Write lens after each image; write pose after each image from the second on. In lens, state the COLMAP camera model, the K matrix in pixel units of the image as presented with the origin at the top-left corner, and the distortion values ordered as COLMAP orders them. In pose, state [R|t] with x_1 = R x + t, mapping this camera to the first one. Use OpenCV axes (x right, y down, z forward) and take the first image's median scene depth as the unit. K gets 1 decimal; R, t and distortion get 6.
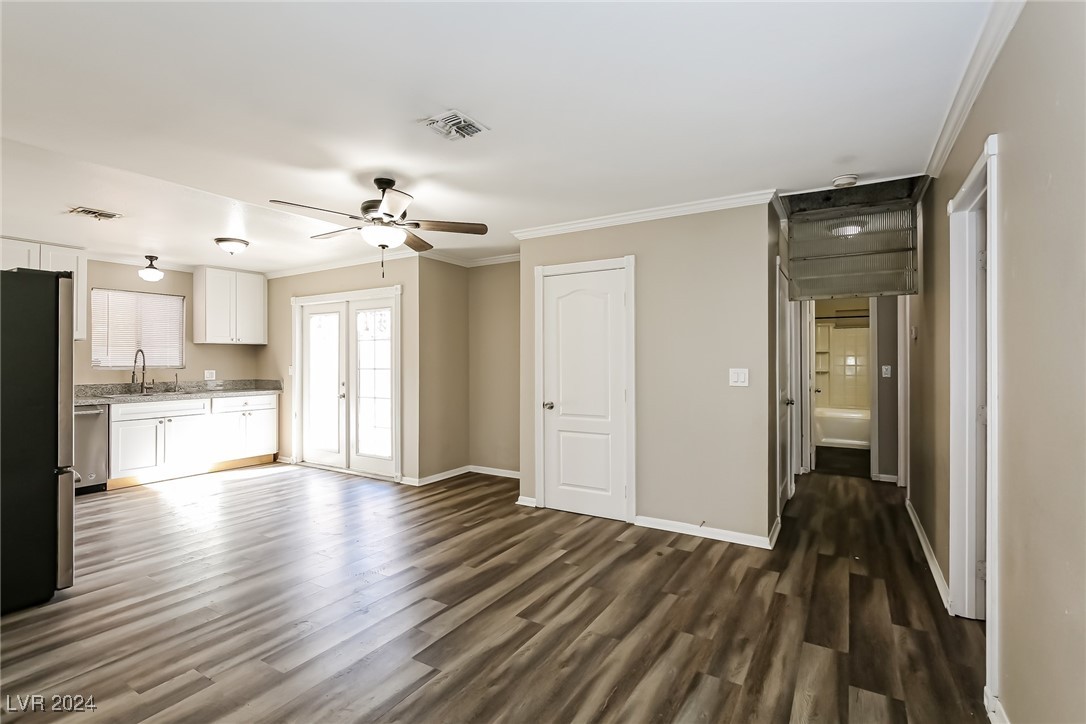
lens RADIAL K [[496.3, 0, 550.0], [0, 496.3, 358.2], [0, 0, 1]] dist [0.000189, 0.000181]
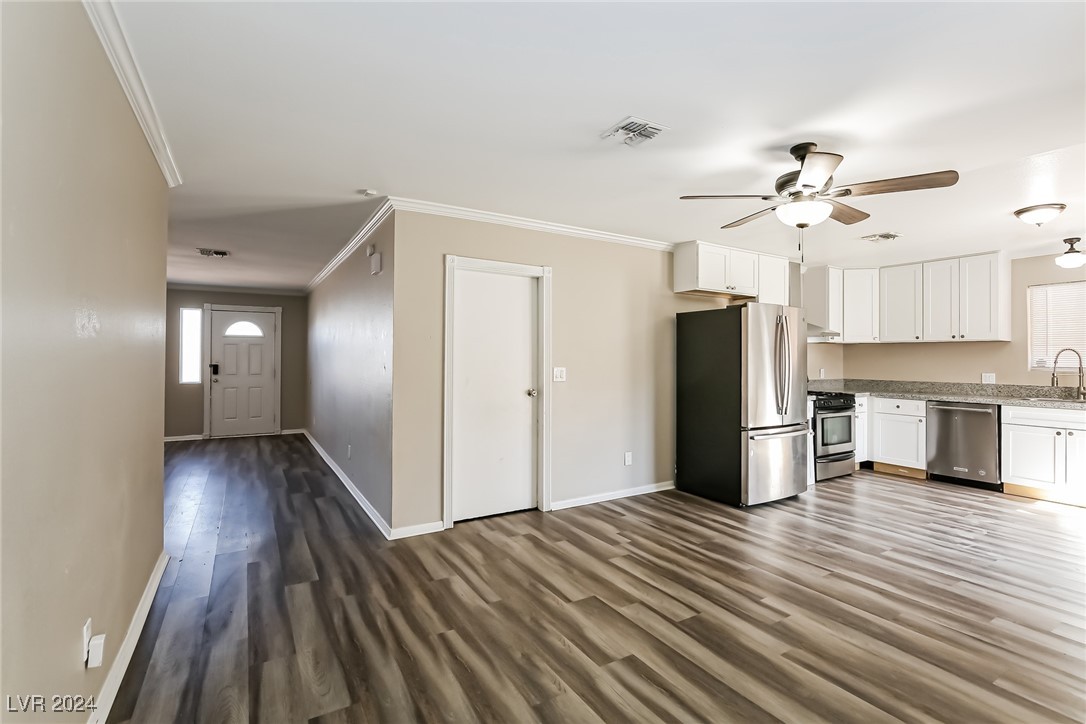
lens RADIAL K [[503.3, 0, 544.6], [0, 503.3, 353.4], [0, 0, 1]] dist [-0.024521, 0.006266]
pose [[-0.467629, -0.012679, -0.883834, 0.460657], [-0.002033, 0.999910, -0.013268, 0.005805], [0.883923, -0.004408, -0.467612, 0.757780]]
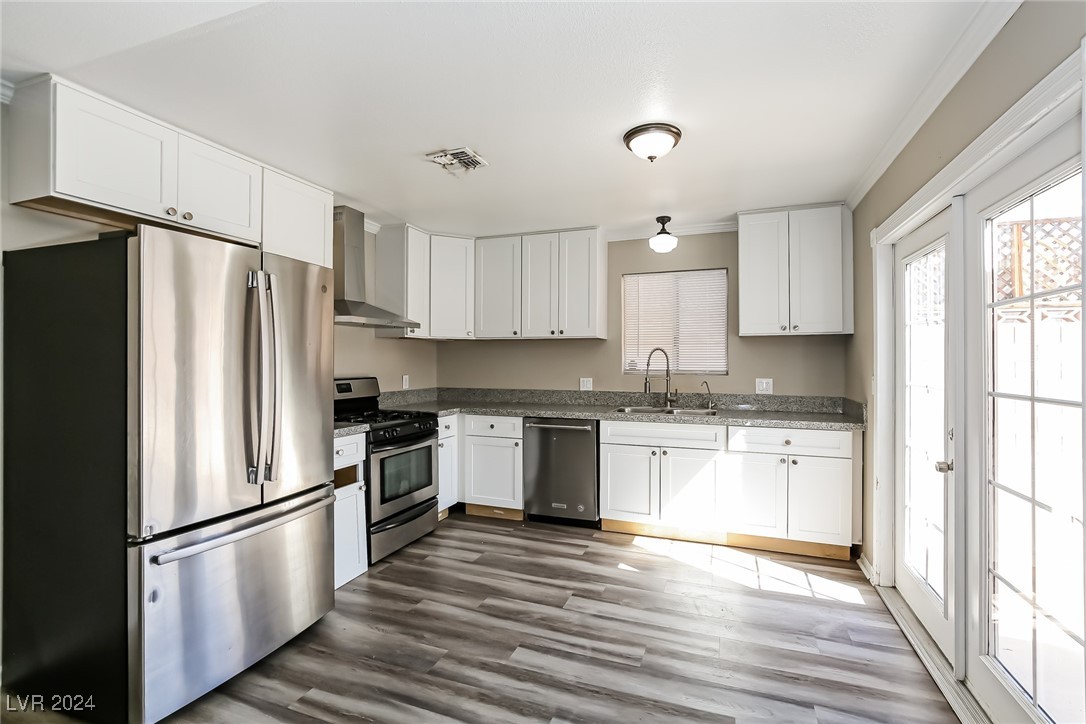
lens RADIAL K [[496.3, 0, 550.0], [0, 496.3, 358.2], [0, 0, 1]] dist [0.000189, 0.000181]
pose [[0.184236, -0.003411, -0.982876, -0.167246], [0.003620, 0.999990, -0.002792, -0.001487], [0.982875, -0.003043, 0.184247, 0.899079]]
